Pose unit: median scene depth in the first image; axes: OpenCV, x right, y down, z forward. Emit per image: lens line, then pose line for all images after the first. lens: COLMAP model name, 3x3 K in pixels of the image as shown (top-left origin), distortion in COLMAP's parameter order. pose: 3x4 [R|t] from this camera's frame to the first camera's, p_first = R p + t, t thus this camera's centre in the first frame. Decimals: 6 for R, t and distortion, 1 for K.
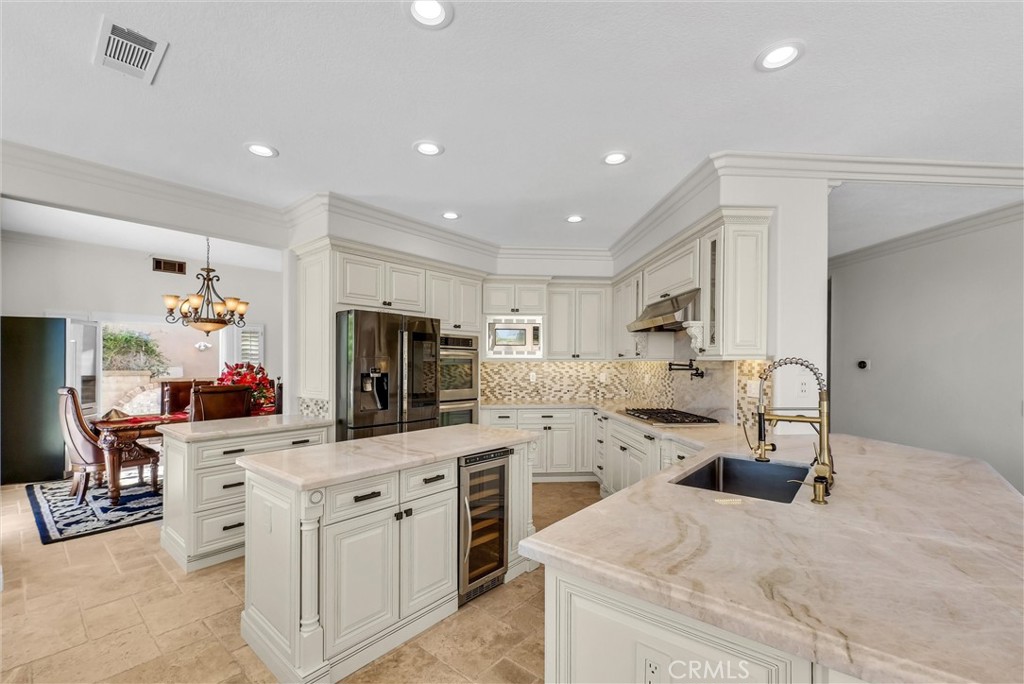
lens RADIAL K [[425.2, 0, 517.1], [0, 425.2, 368.3], [0, 0, 1]] dist [0.001172, -0.000094]
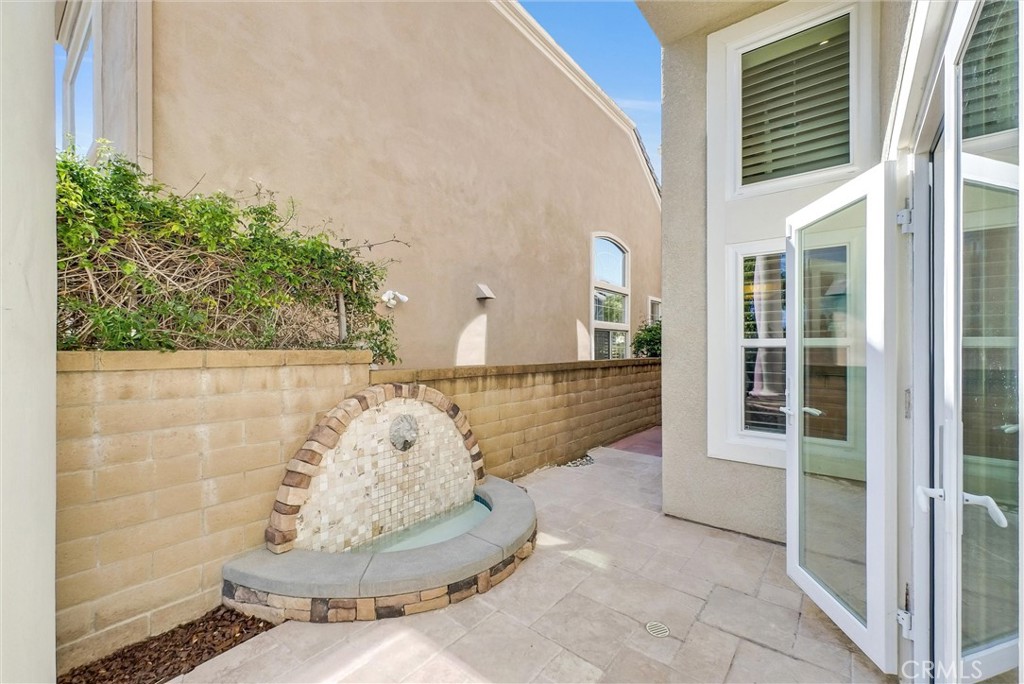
lens RADIAL K [[425.2, 0, 511.2], [0, 425.2, 345.4], [0, 0, 1]] dist [0.001172, -0.000094]
pose [[0.999935, 0.003969, 0.010686, -1.563775], [-0.003855, 0.999936, -0.010605, 0.009909], [-0.010727, 0.010563, 0.999887, 1.346373]]
